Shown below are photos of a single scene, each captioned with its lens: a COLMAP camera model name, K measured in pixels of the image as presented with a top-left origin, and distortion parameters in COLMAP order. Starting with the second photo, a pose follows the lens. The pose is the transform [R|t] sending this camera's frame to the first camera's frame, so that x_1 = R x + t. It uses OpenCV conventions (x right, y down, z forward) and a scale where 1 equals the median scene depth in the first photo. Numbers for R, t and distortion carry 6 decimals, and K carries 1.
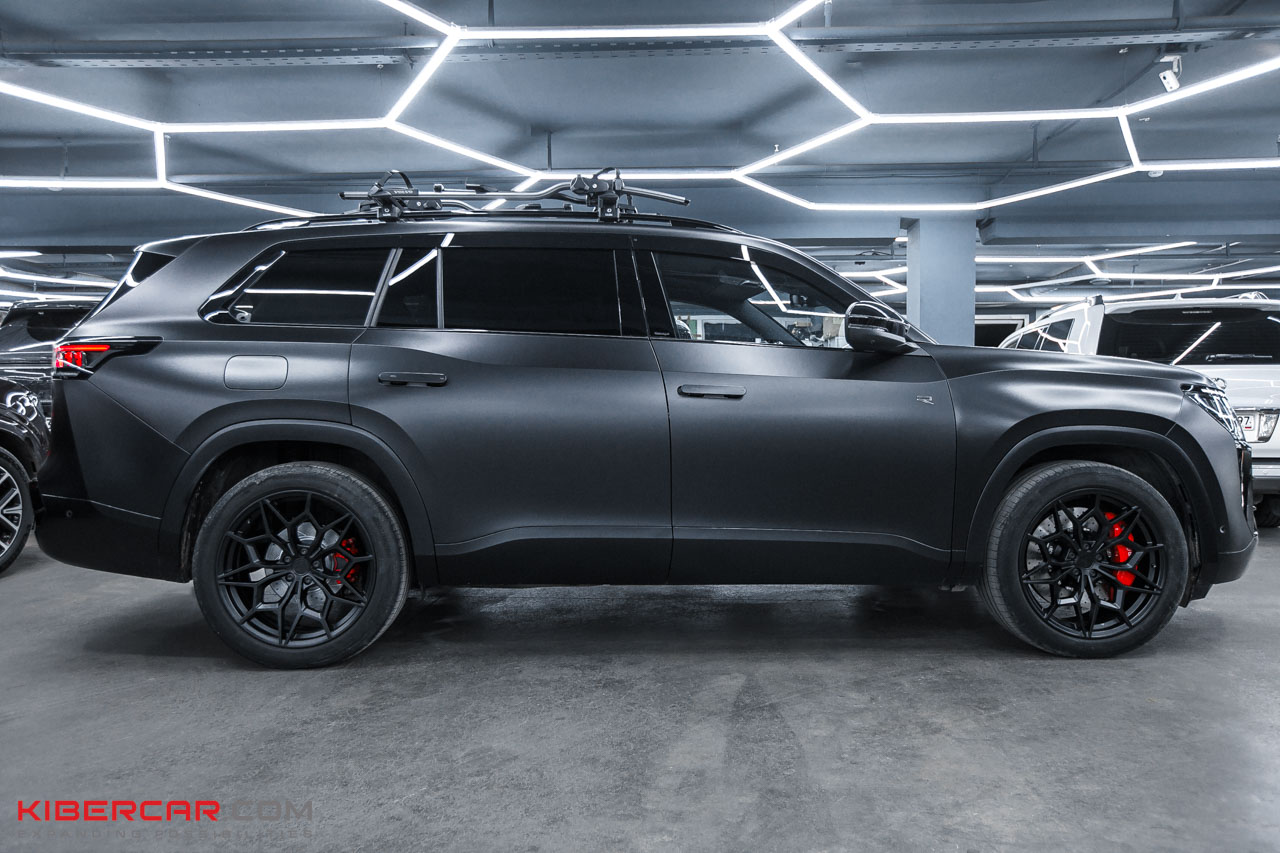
lens RADIAL K [[902.2, 0, 640.0], [0, 902.2, 426.5], [0, 0, 1]] dist [0.004225, 0.001876]
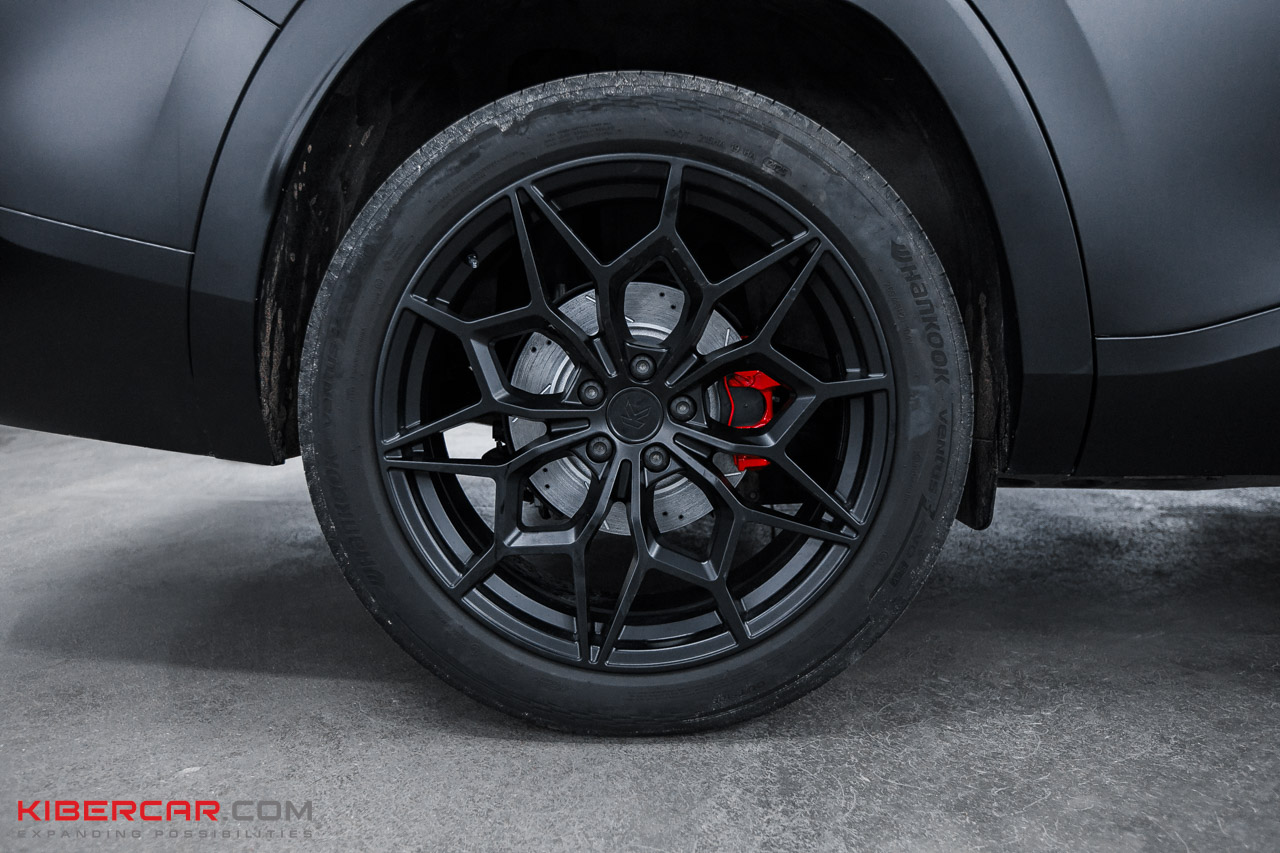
lens RADIAL K [[1022.9, 0, 640.0], [0, 1022.9, 426.5], [0, 0, 1]] dist [-0.010584, -0.001199]
pose [[0.998019, 0.001890, -0.062879, -0.356259], [0.004661, 0.994581, 0.103863, 0.124432], [0.062735, -0.103951, 0.992602, 0.658676]]
